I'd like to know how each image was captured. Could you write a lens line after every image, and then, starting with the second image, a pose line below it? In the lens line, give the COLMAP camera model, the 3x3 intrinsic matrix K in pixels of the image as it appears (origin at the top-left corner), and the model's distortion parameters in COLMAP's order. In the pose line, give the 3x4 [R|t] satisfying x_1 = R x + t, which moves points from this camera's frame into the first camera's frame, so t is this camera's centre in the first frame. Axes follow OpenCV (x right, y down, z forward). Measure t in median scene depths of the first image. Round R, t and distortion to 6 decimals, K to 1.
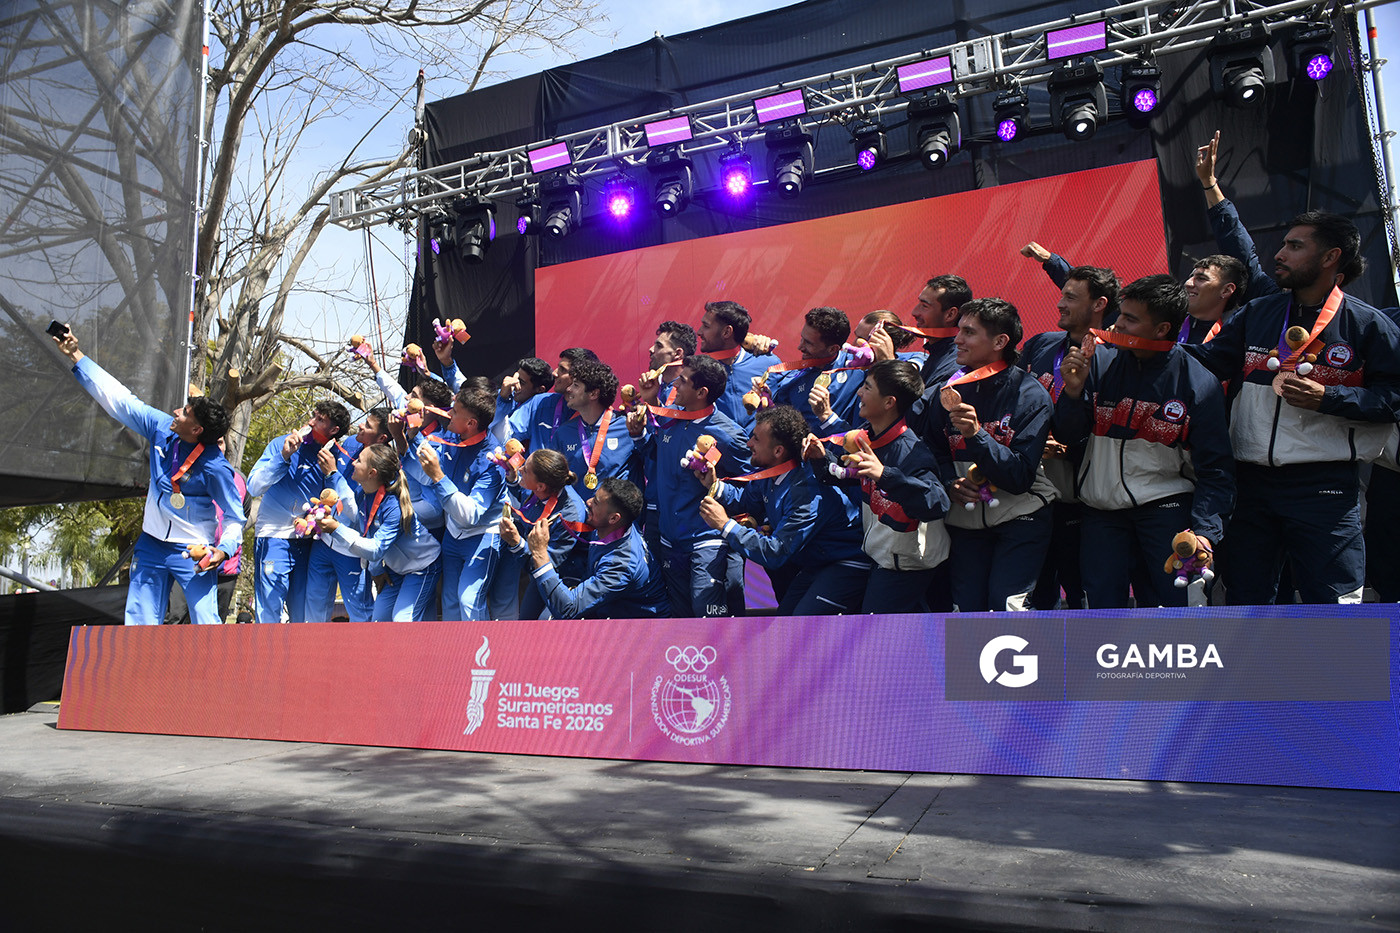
lens RADIAL K [[949.8, 0, 694.1], [0, 949.8, 463.3], [0, 0, 1]] dist [-0.088421, 0.077433]
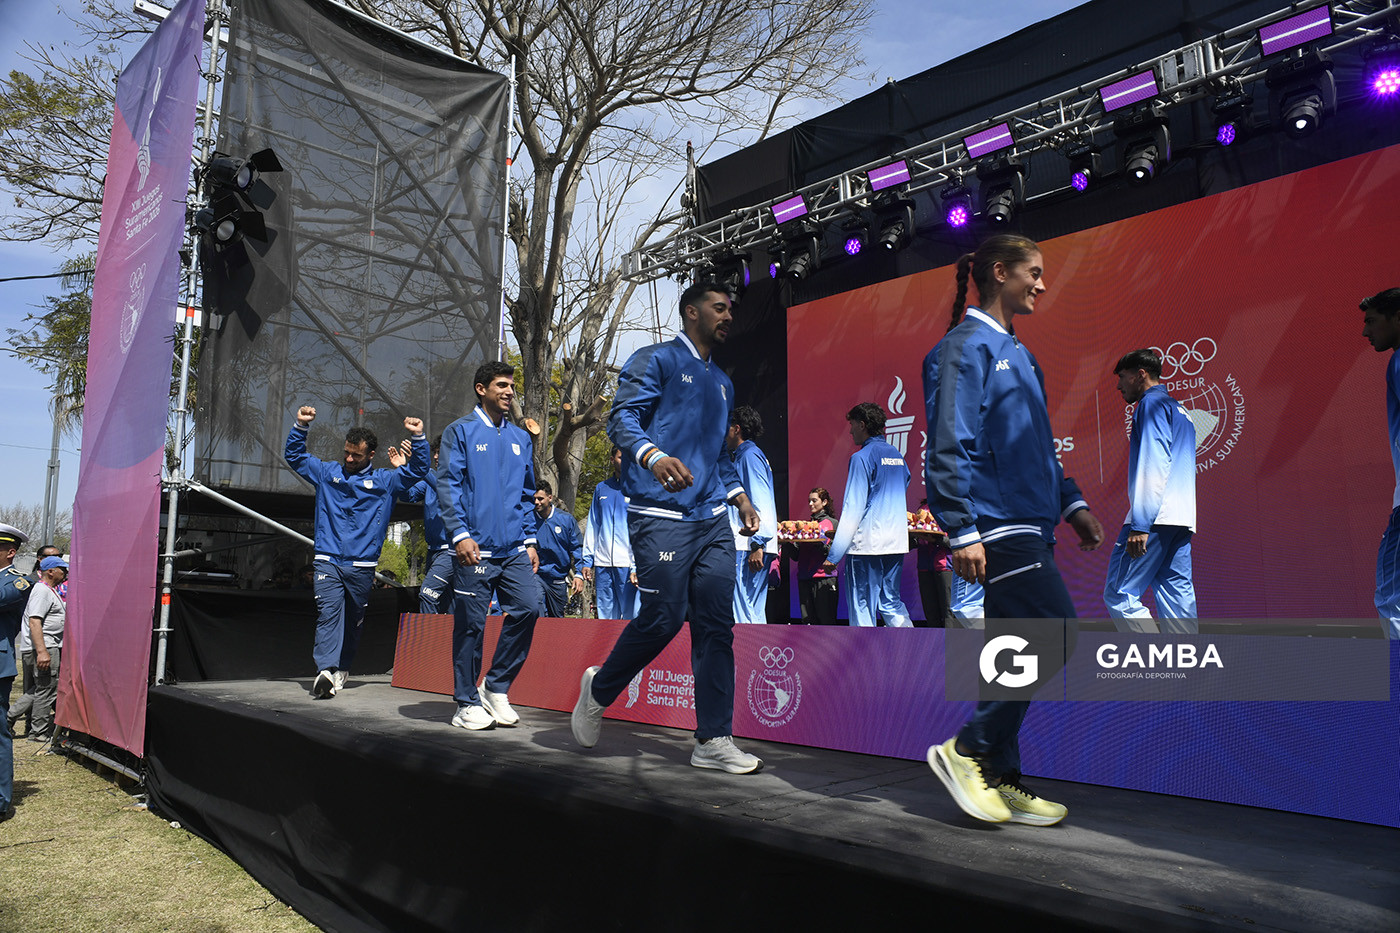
lens RADIAL K [[949.8, 0, 694.1], [0, 949.8, 463.3], [0, 0, 1]] dist [-0.088421, 0.077433]
pose [[0.925604, -0.017740, -0.378078, 0.187093], [0.015332, 0.999838, -0.009378, -0.018173], [0.378183, 0.002883, 0.925726, -0.091091]]
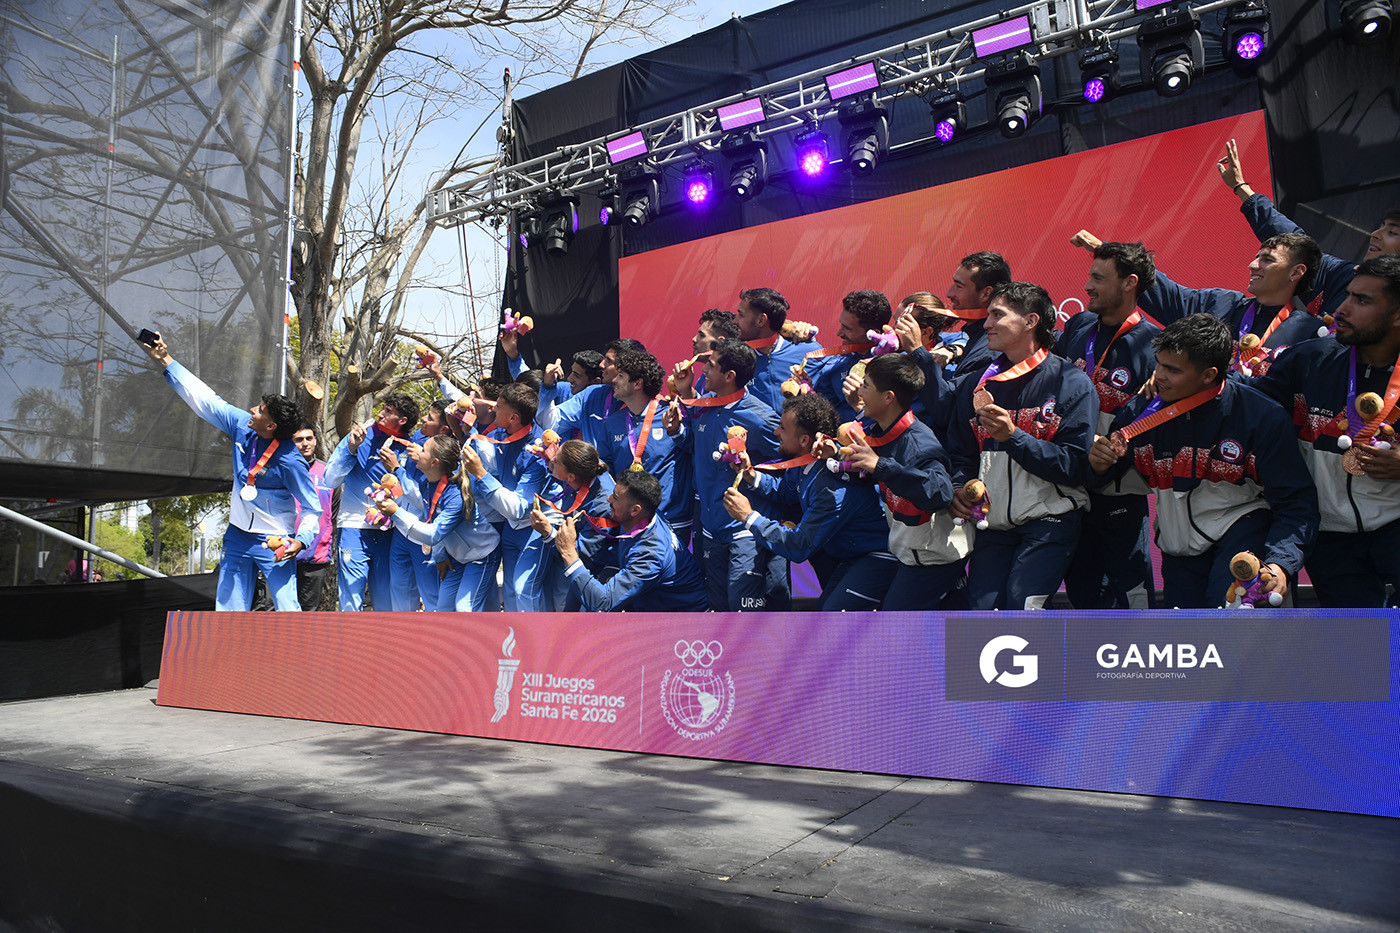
lens RADIAL K [[949.8, 0, 694.1], [0, 949.8, 463.3], [0, 0, 1]] dist [-0.088421, 0.077433]
pose [[0.989037, -0.012655, -0.147125, 0.071924], [0.015448, 0.999721, 0.017861, -0.005377], [0.146857, -0.019938, 0.988957, 0.010787]]
